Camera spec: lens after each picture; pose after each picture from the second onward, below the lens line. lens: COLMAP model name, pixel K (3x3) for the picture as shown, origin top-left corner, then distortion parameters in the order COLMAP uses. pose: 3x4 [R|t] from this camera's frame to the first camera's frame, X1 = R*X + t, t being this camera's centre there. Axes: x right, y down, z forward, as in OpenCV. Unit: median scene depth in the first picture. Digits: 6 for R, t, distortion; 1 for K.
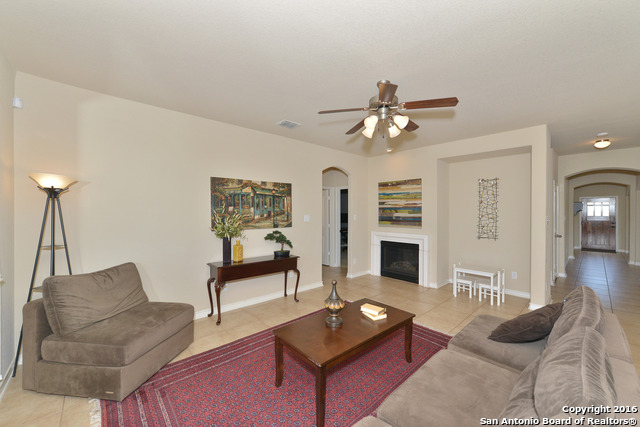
lens RADIAL K [[250.8, 0, 321.0], [0, 250.8, 213.1], [0, 0, 1]] dist [-0.010152, 0.000021]
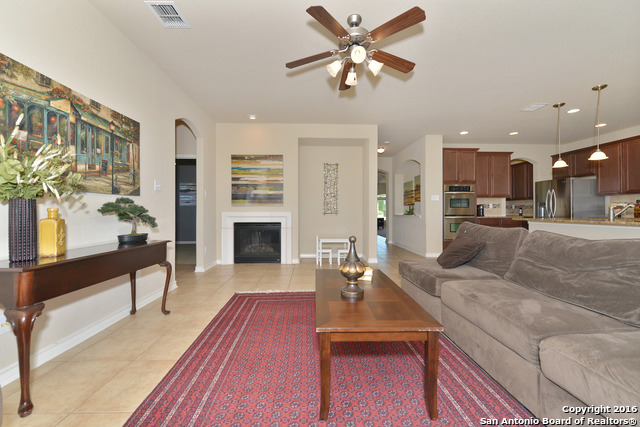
lens RADIAL K [[250.8, 0, 318.5], [0, 250.8, 211.4], [0, 0, 1]] dist [-0.010152, 0.000021]
pose [[0.642805, -0.004103, 0.766019, -0.304725], [0.007916, 0.999968, -0.001287, 0.098456], [-0.765989, 0.006891, 0.642817, 0.298967]]
